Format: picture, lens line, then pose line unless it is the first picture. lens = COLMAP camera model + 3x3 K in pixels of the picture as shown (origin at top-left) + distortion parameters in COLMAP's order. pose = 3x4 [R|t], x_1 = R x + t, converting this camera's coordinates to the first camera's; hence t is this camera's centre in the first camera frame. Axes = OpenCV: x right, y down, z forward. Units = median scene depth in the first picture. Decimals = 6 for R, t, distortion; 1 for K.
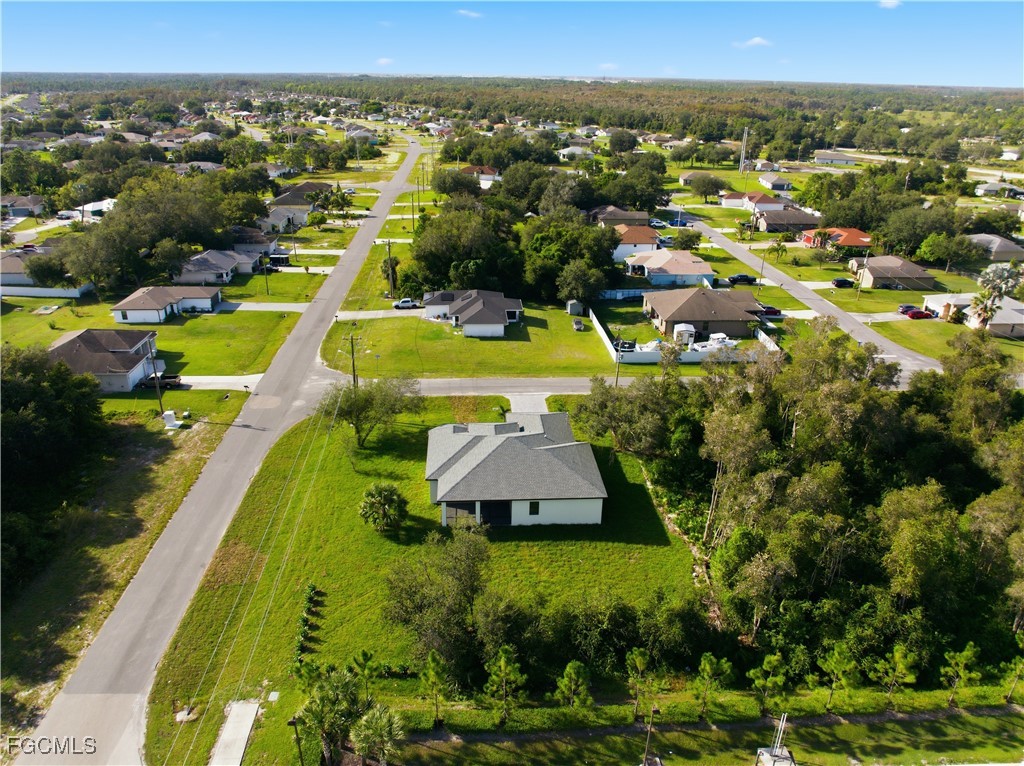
lens RADIAL K [[720.6, 0, 513.2], [0, 720.6, 379.6], [0, 0, 1]] dist [-0.021413, -0.003234]
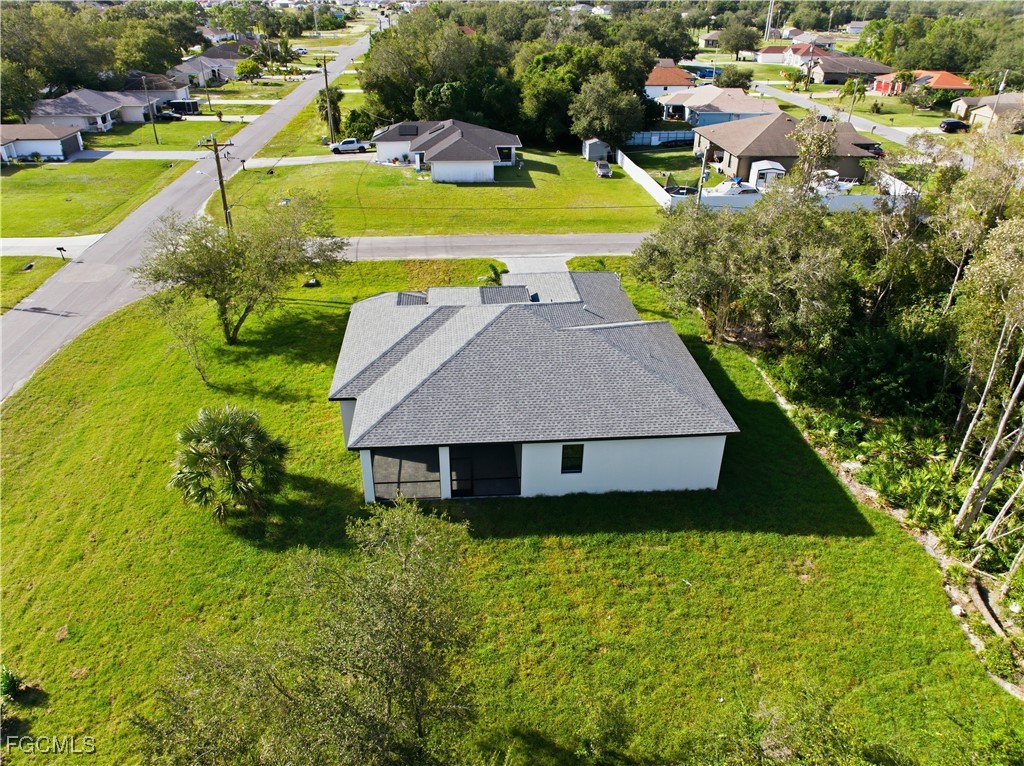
lens RADIAL K [[720.6, 0, 513.2], [0, 720.6, 379.6], [0, 0, 1]] dist [-0.021413, -0.003234]
pose [[0.999786, -0.014585, 0.014639, -0.008690], [0.012895, 0.993897, 0.109554, 0.055009], [-0.016148, -0.109342, 0.993873, 0.383160]]
